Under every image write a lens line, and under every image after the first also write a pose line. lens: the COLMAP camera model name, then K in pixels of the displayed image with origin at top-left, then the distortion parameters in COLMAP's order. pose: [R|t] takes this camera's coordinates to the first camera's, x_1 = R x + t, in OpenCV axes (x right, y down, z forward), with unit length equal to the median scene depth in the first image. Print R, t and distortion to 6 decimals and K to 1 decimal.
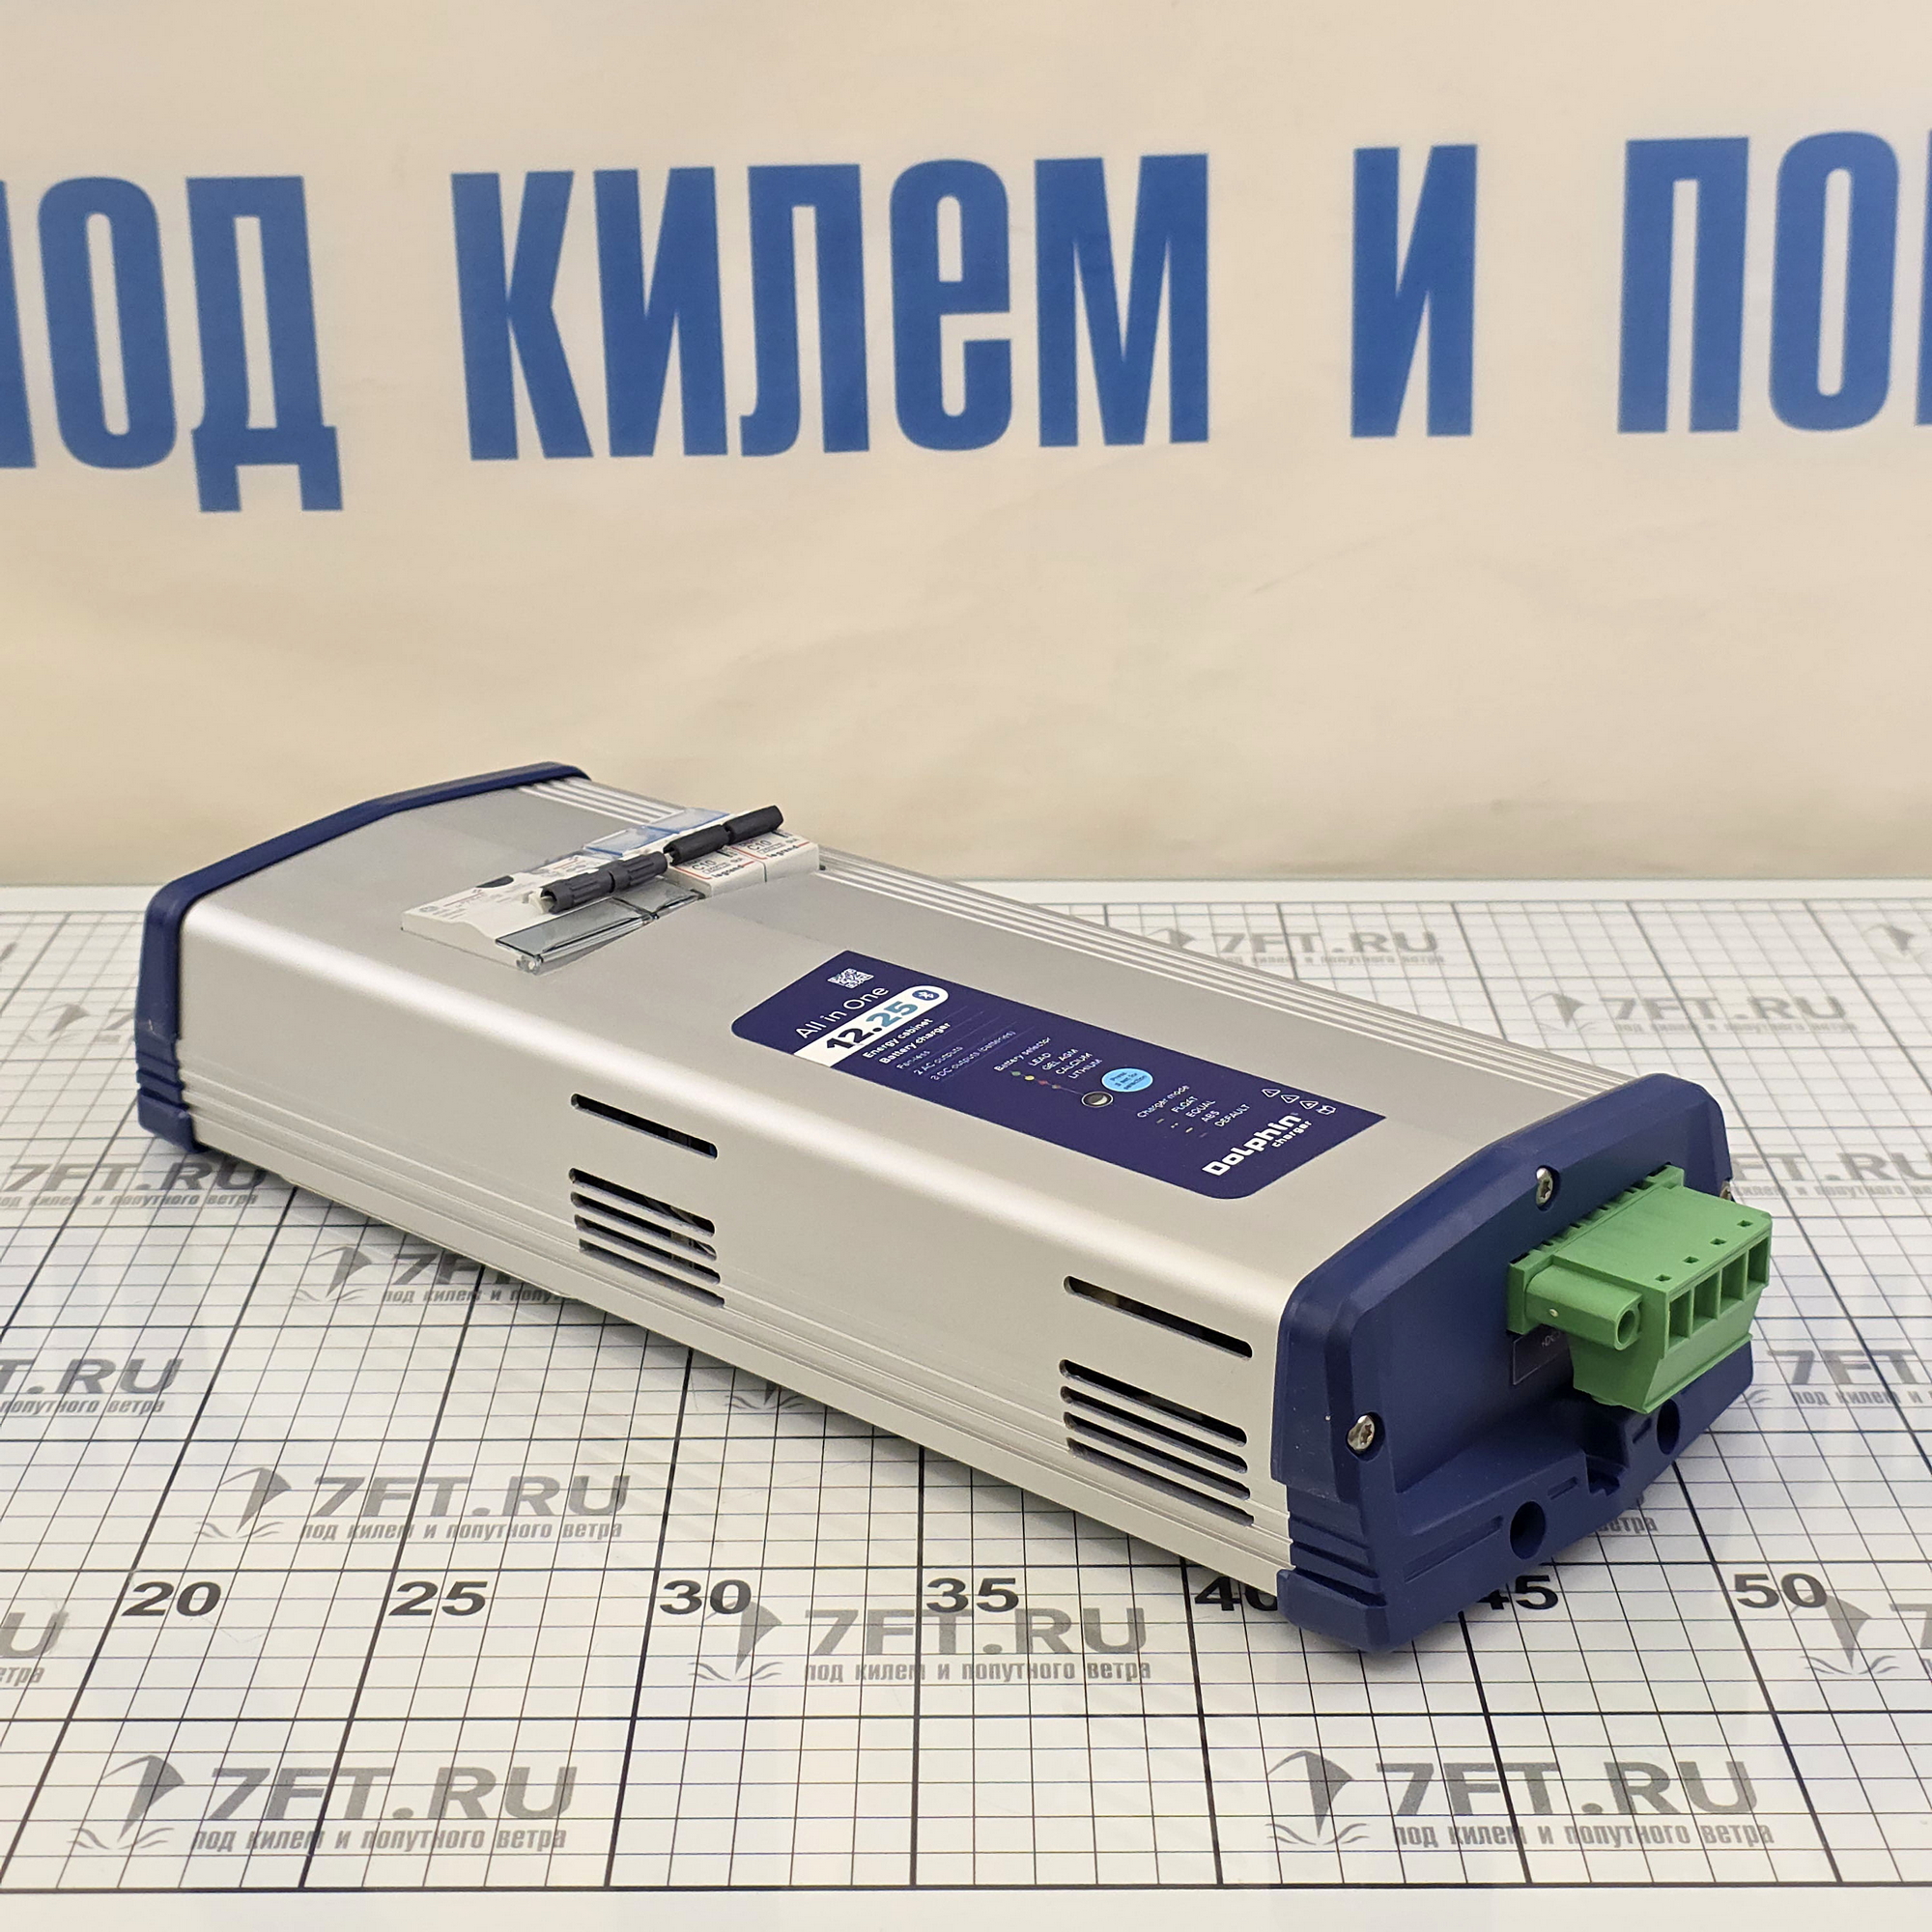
lens RADIAL K [[3323.6, 0, 961.6], [0, 3323.6, 641.6], [0, 0, 1]] dist [0.025464, 0.000000]
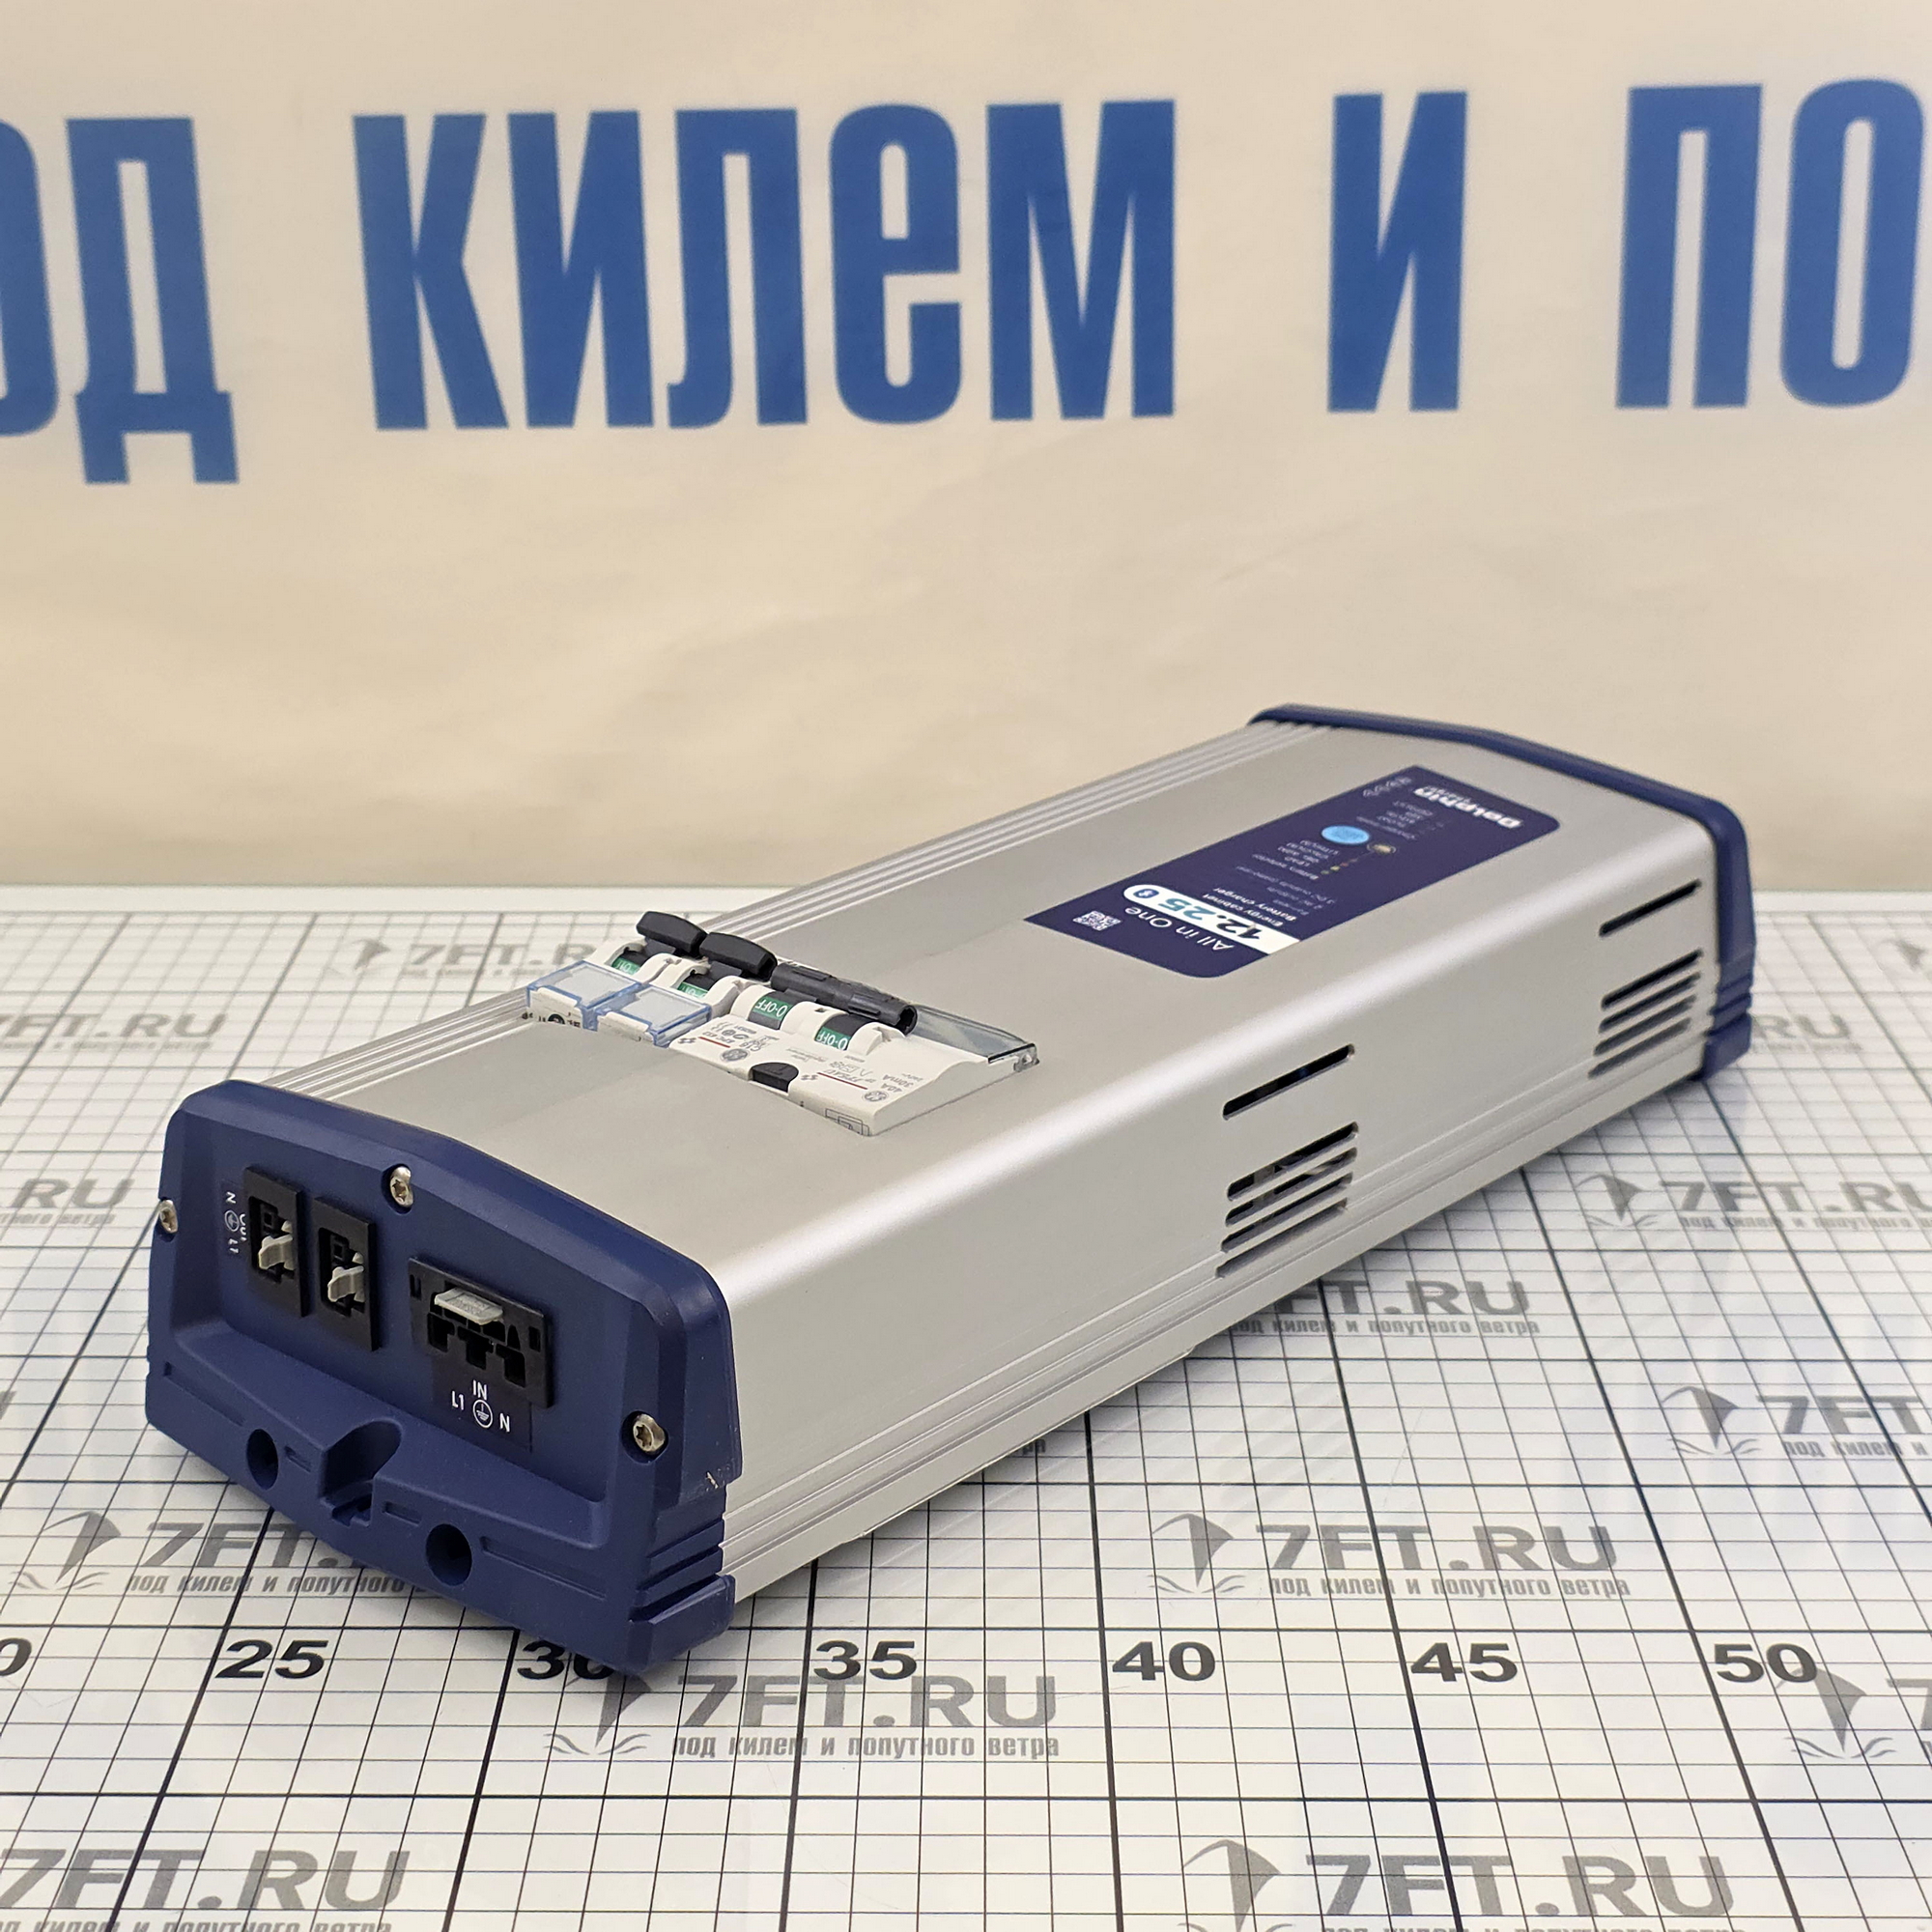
lens RADIAL K [[3323.6, 0, 964.8], [0, 3323.6, 794.7], [0, 0, 1]] dist [0.025464, 0.000000]
pose [[0.999967, 0.007557, -0.002985, 0.020914], [-0.007449, 0.999374, 0.034579, 0.014710], [0.003245, -0.034556, 0.999398, 0.074944]]
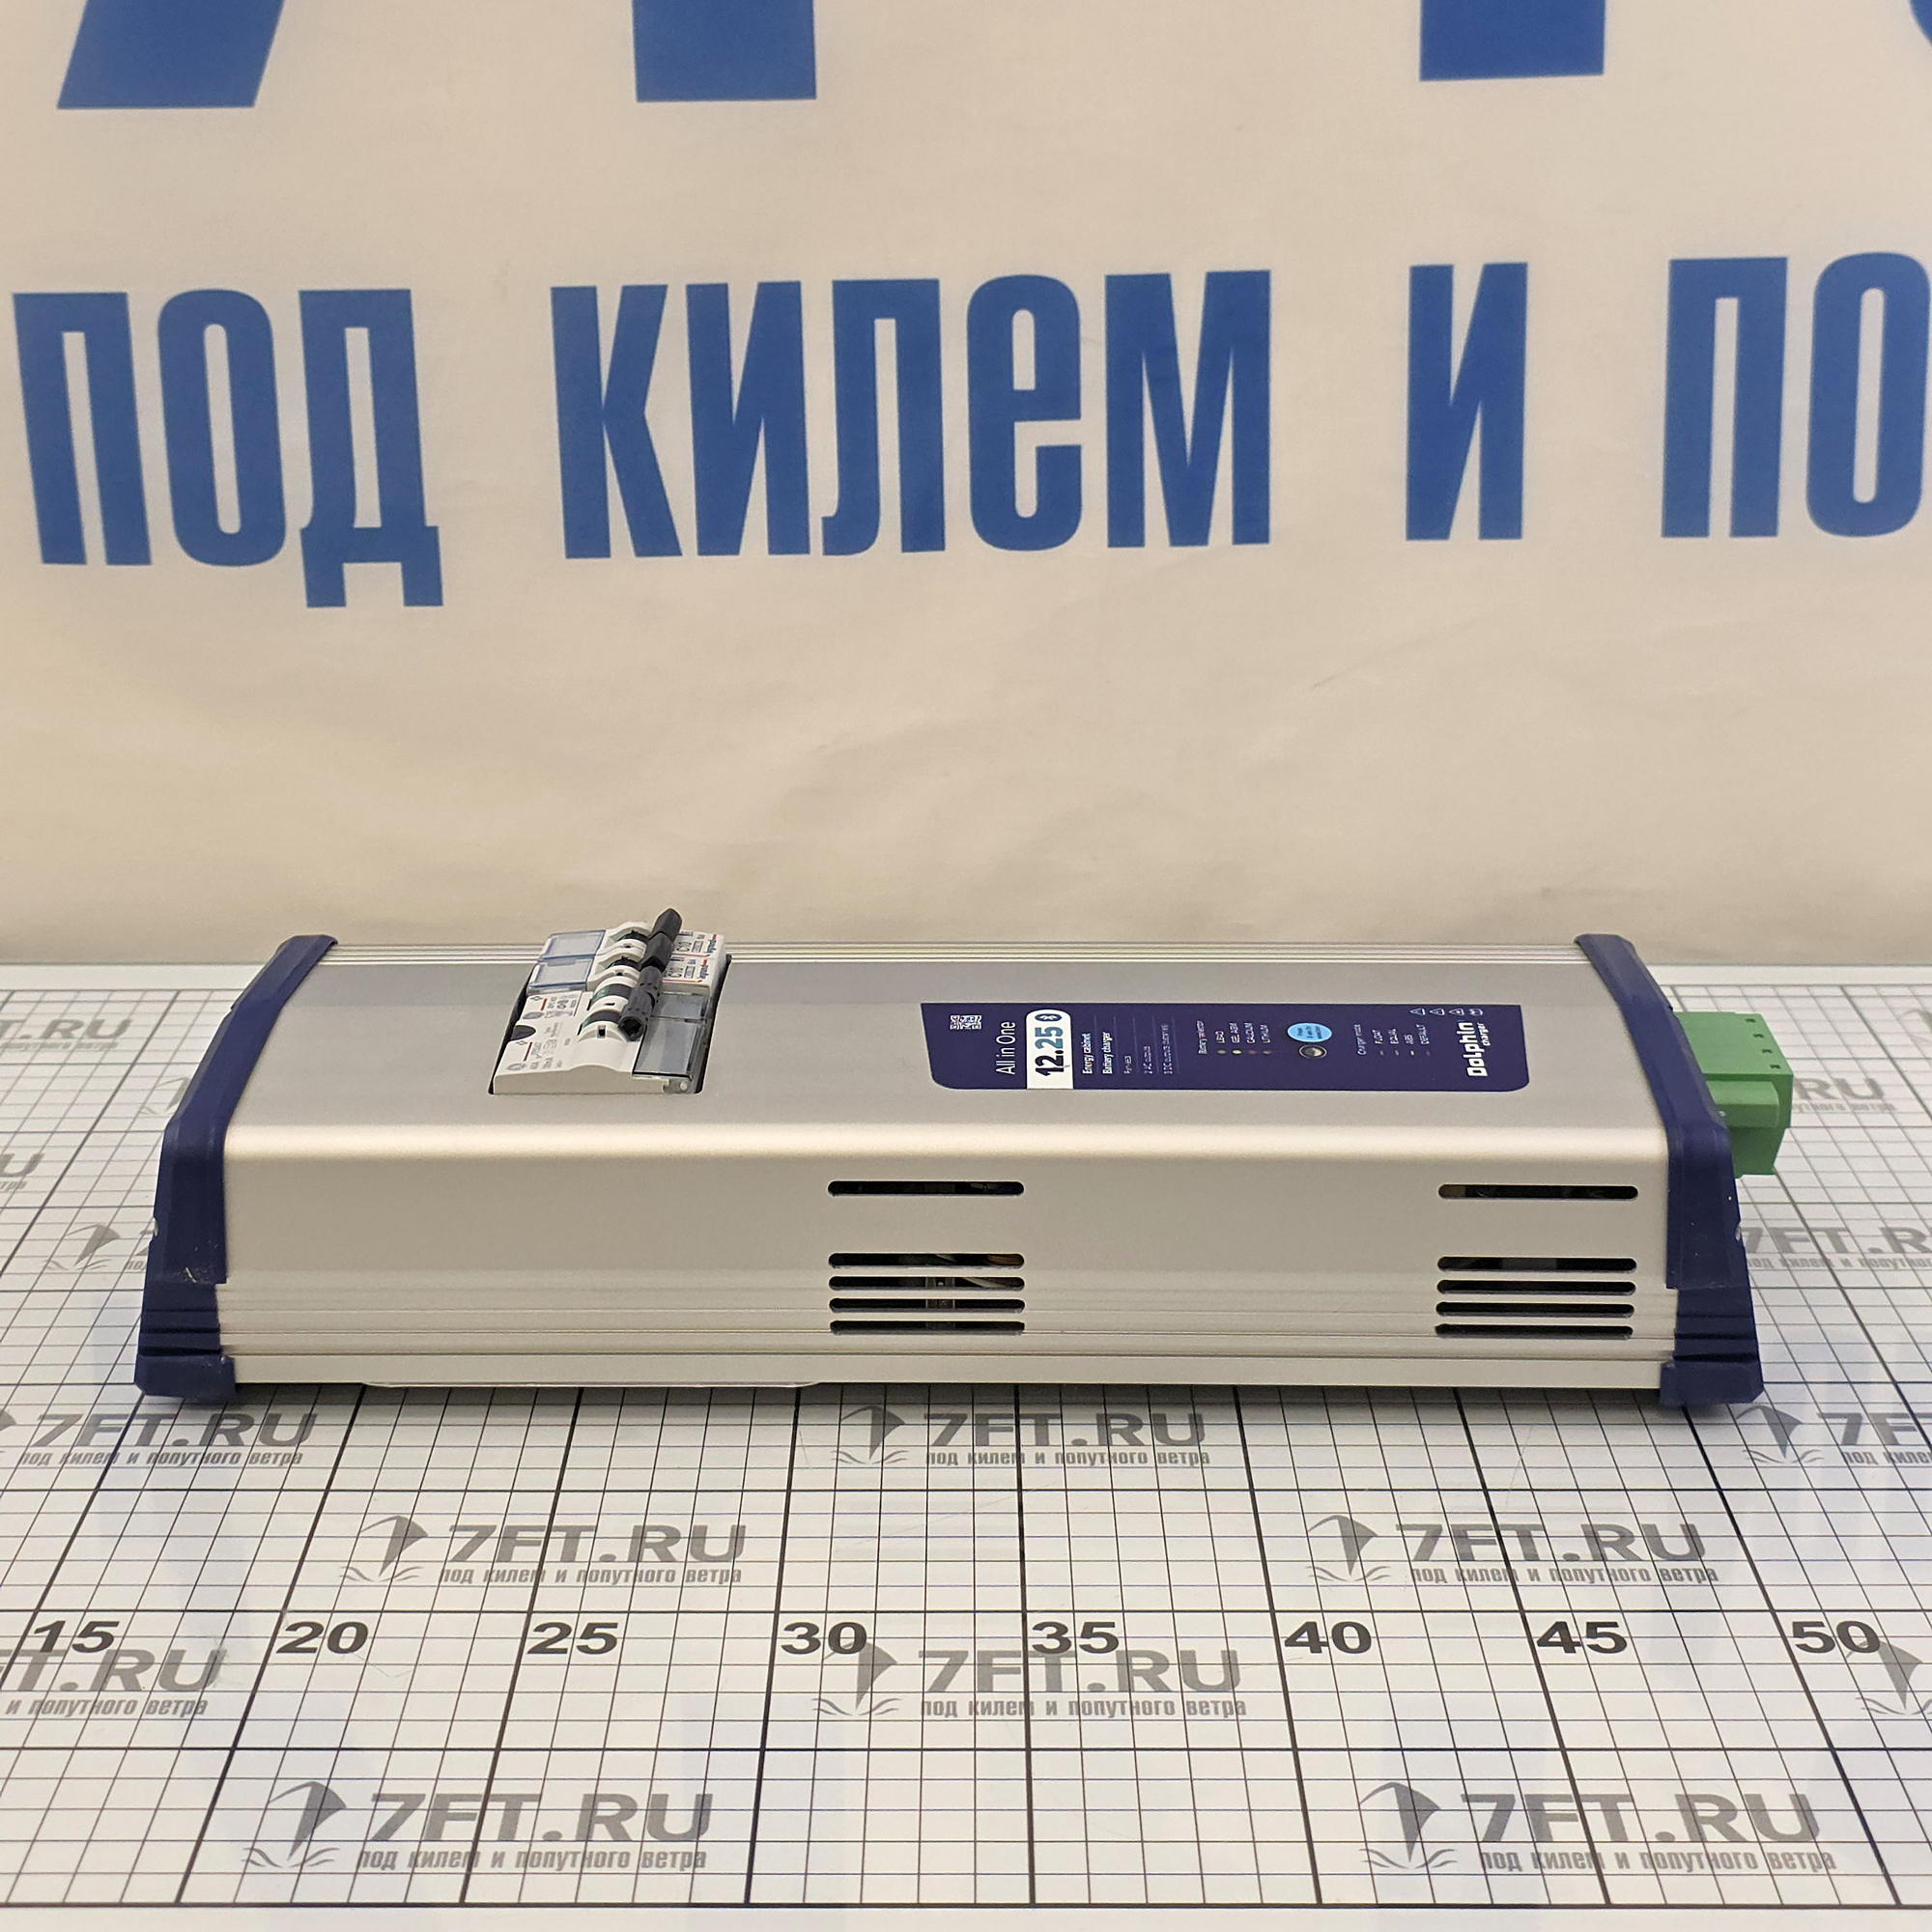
lens RADIAL K [[3323.6, 0, 956.3], [0, 3323.6, 634.3], [0, 0, 1]] dist [0.025464, 0.000000]
pose [[0.999986, 0.003758, -0.003717, -0.021612], [-0.003853, 0.999655, -0.025985, -0.004230], [0.003618, 0.025999, 0.999655, -0.048928]]
